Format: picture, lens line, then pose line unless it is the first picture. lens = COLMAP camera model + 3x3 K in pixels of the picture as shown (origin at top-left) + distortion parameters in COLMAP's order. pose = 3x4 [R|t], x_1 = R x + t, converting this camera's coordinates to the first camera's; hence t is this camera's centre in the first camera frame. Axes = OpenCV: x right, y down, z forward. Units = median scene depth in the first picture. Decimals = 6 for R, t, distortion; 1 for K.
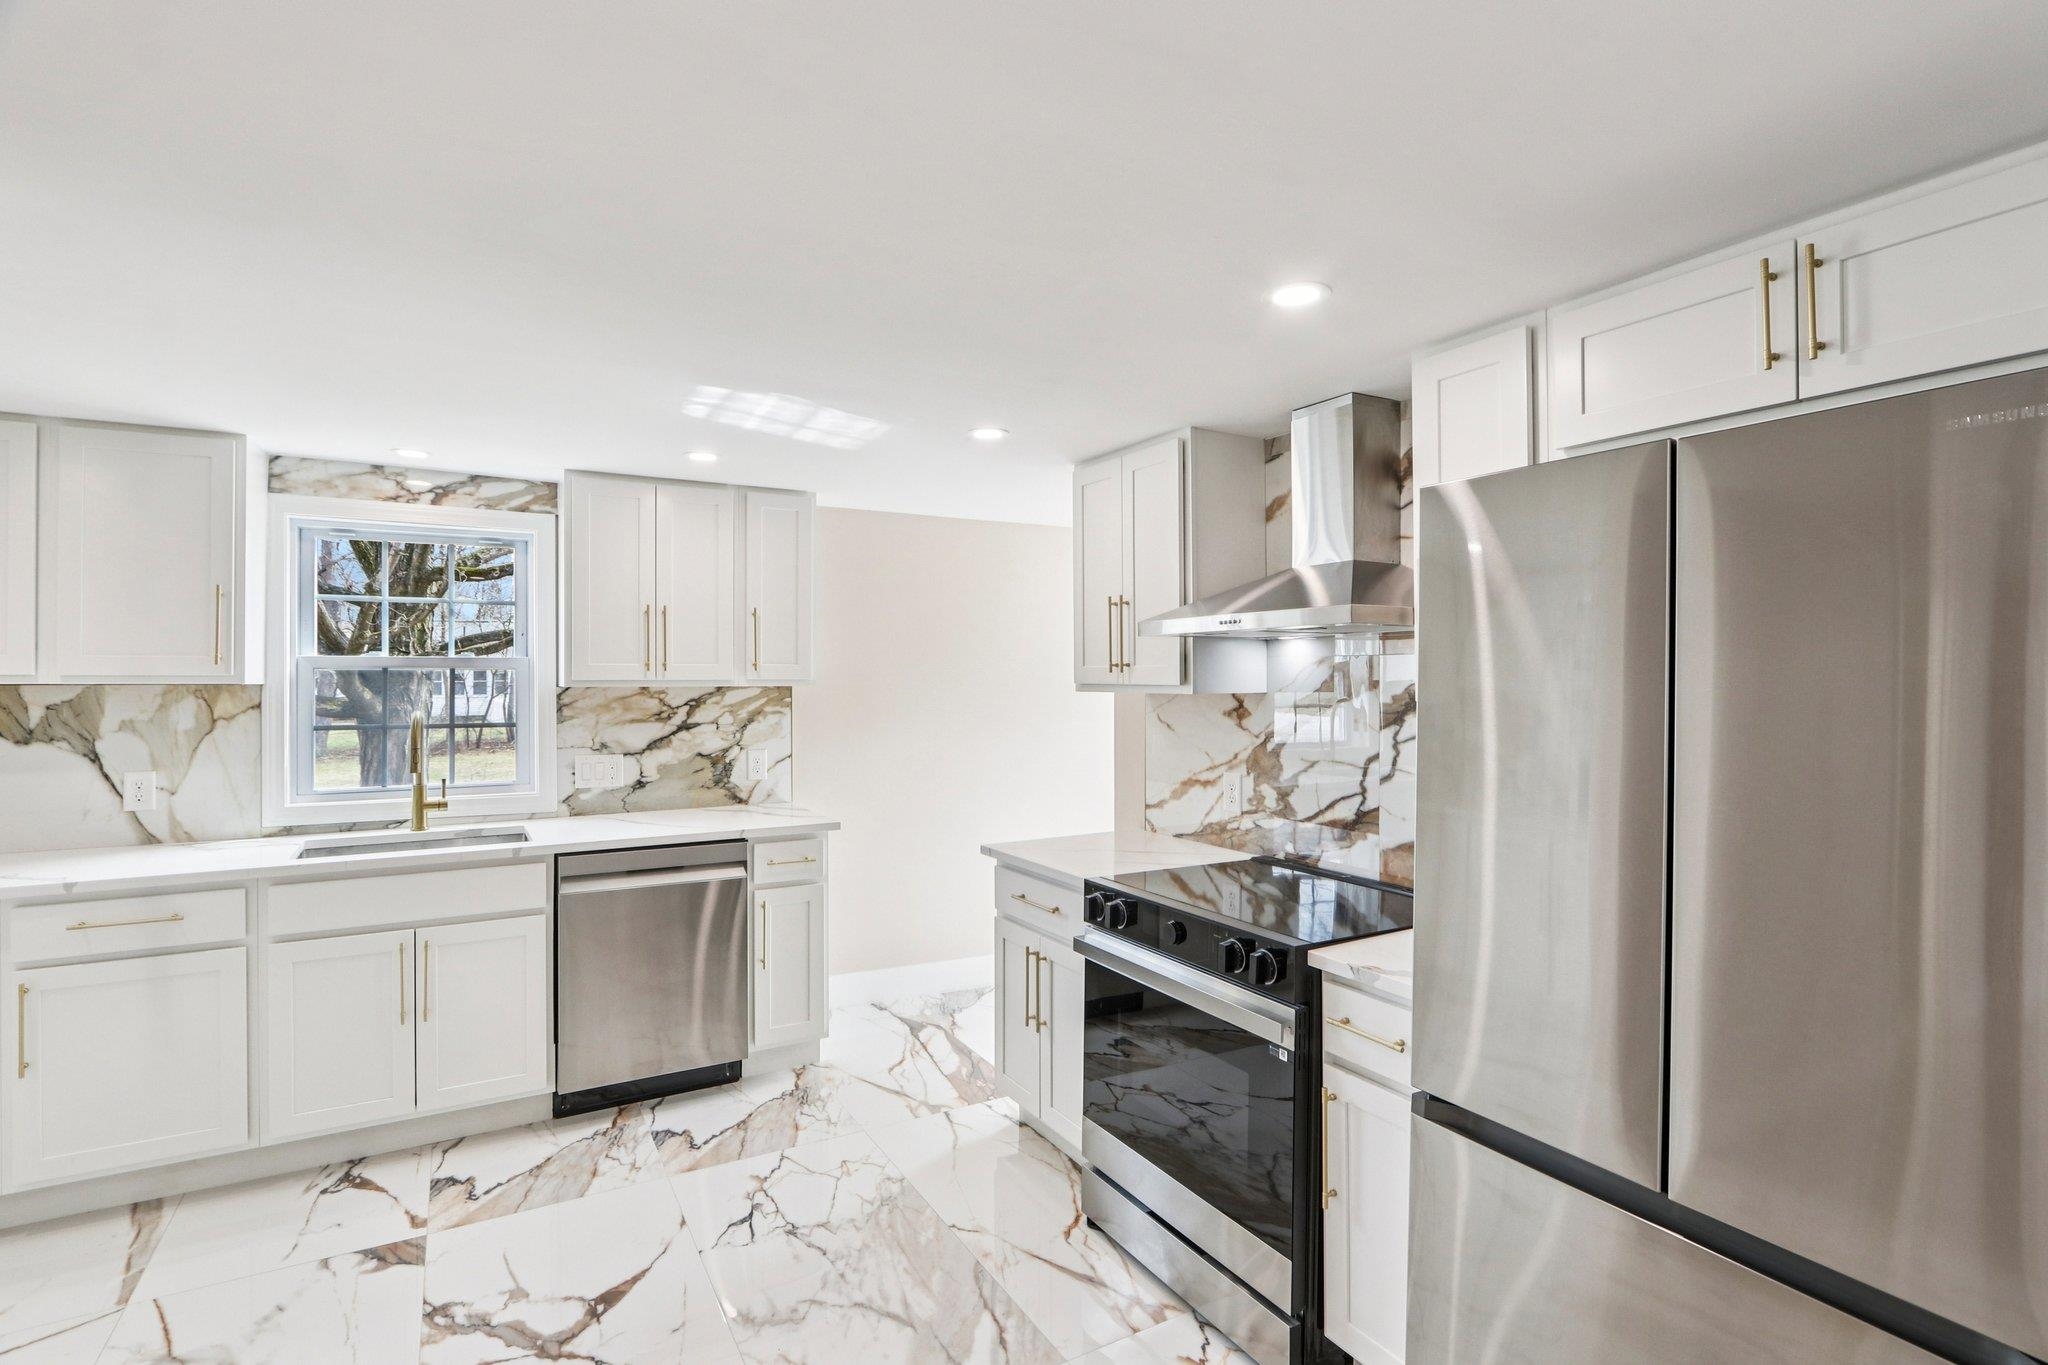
lens RADIAL K [[984.2, 0, 1015.6], [0, 984.2, 670.0], [0, 0, 1]] dist [-0.013055, -0.000064]
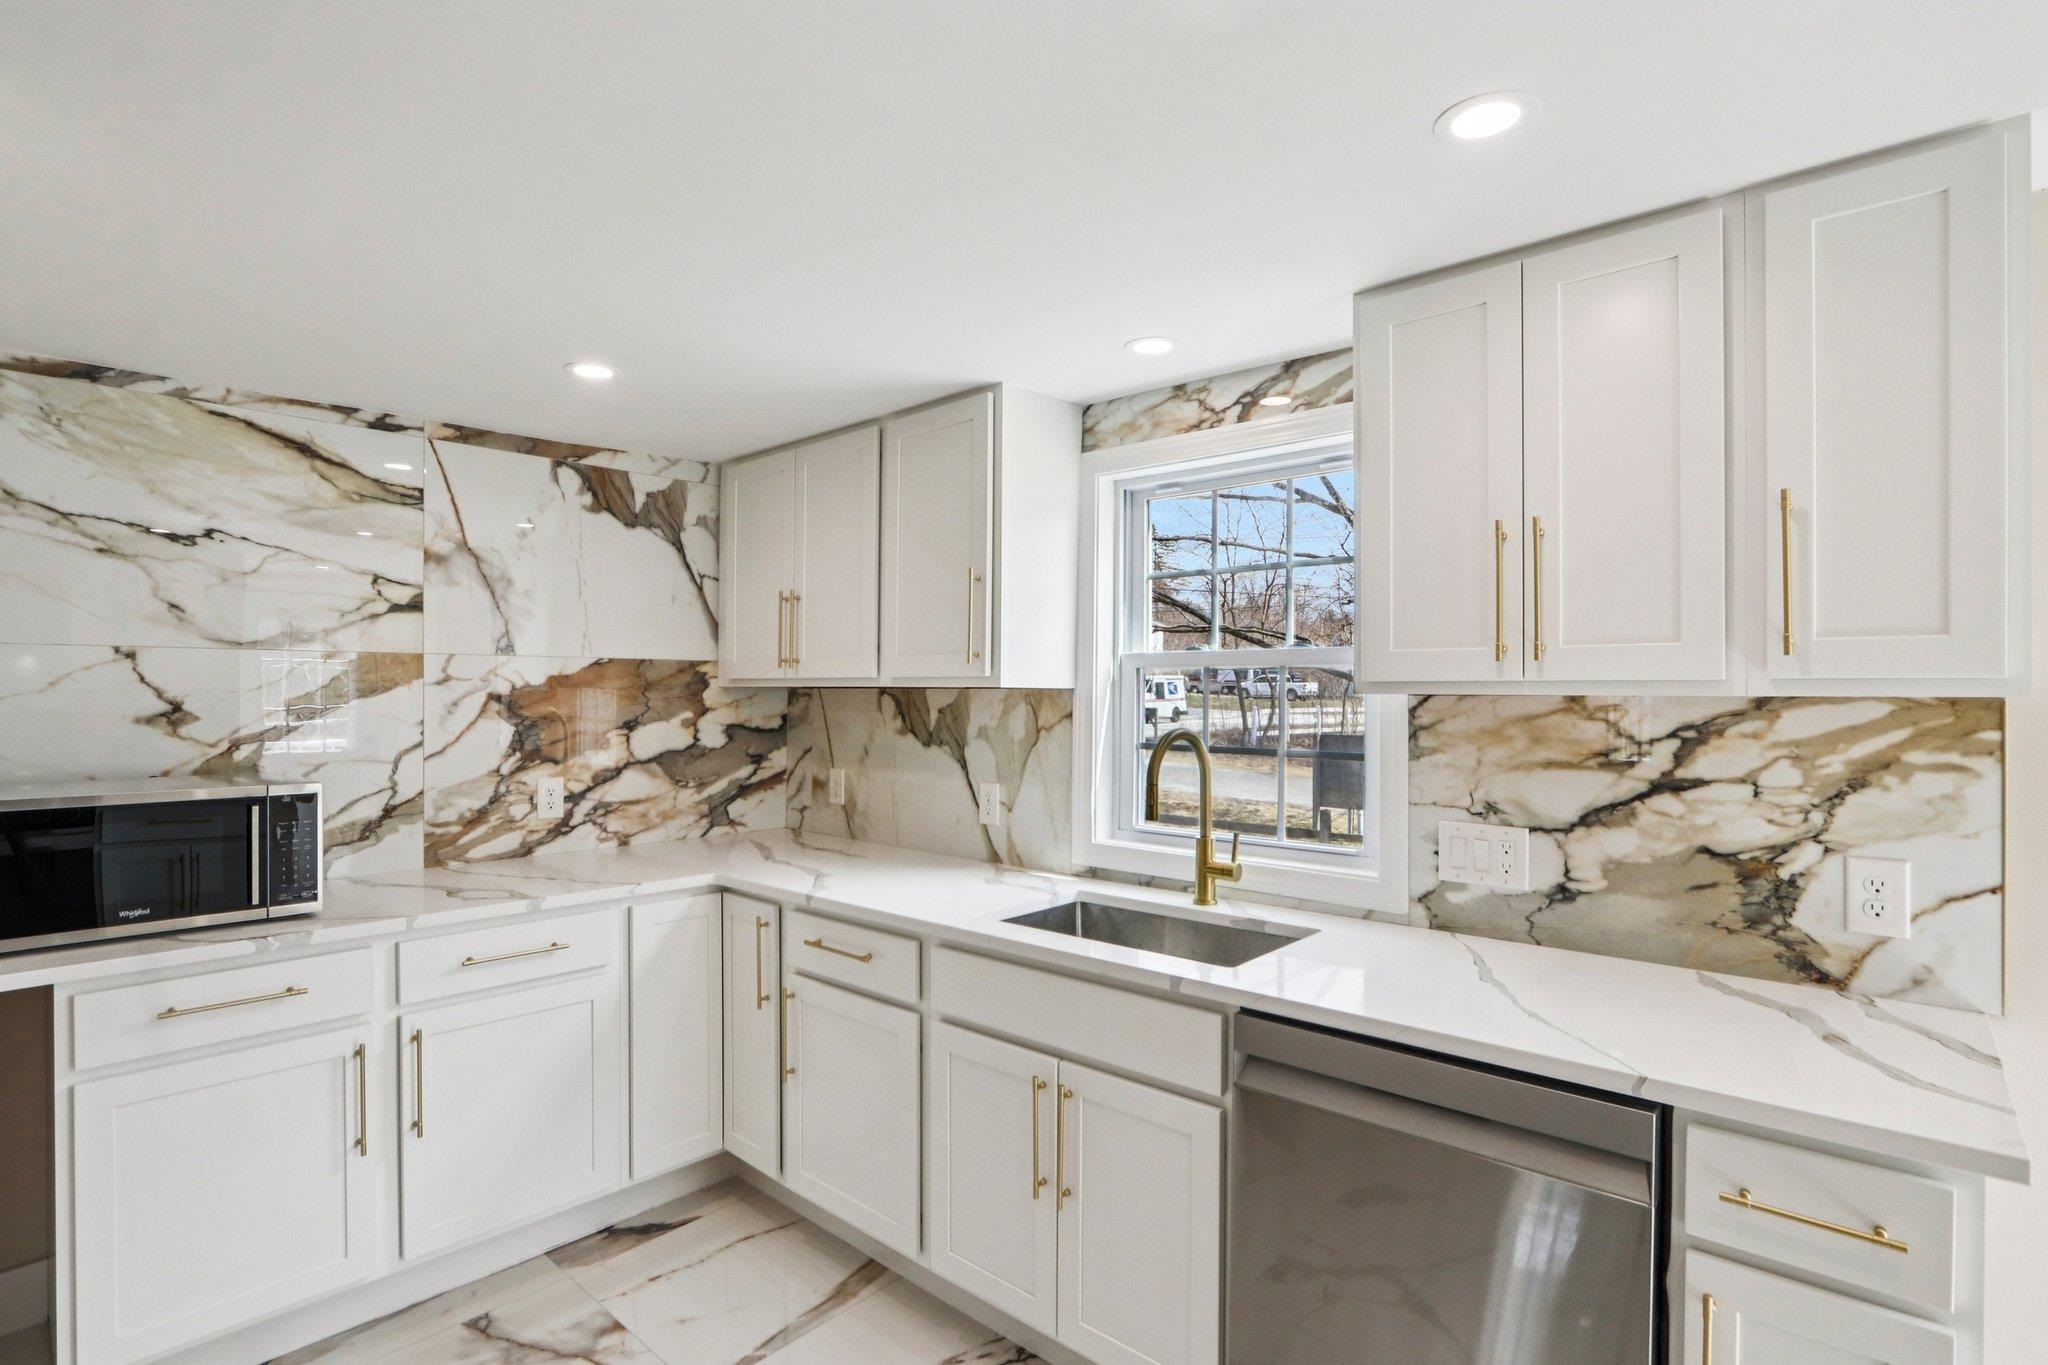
lens RADIAL K [[1001.9, 0, 989.0], [0, 1001.9, 694.4], [0, 0, 1]] dist [-0.008558, 0.000264]
pose [[0.310775, 0.004864, -0.950471, 0.005052], [0.003807, 0.999973, 0.006362, 0.012709], [0.950476, -0.005596, 0.310748, 0.605040]]
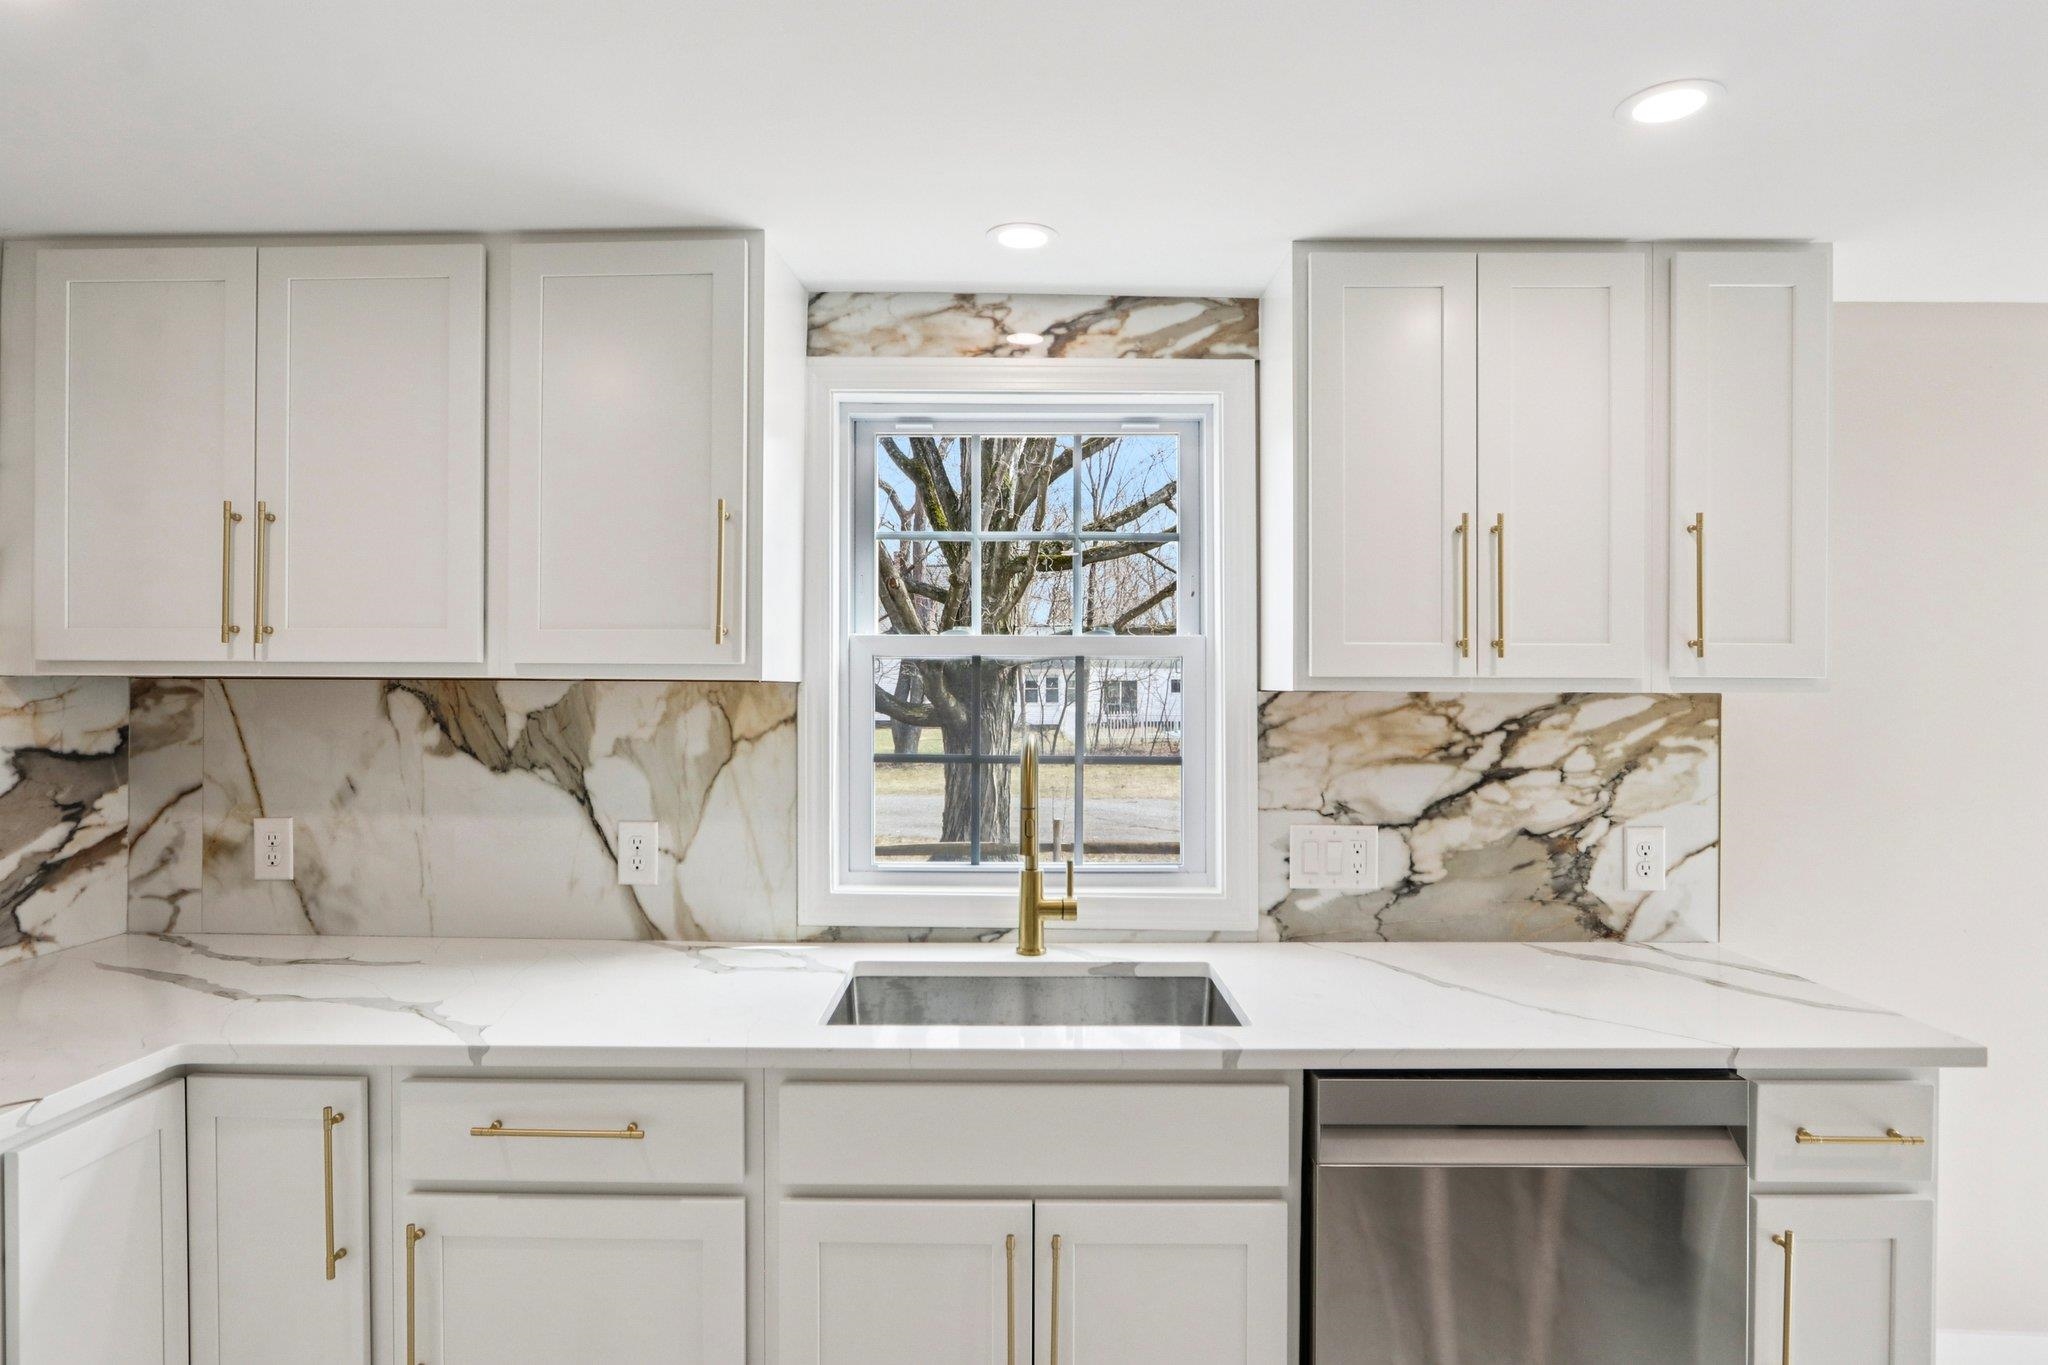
lens RADIAL K [[1138.9, 0, 1026.2], [0, 1138.9, 689.4], [0, 0, 1]] dist [-0.015425, 0.002946]
pose [[0.867713, 0.006517, -0.497023, -0.281076], [-0.001523, 0.999944, 0.010453, 0.010631], [0.497063, -0.008314, 0.867675, 0.426567]]
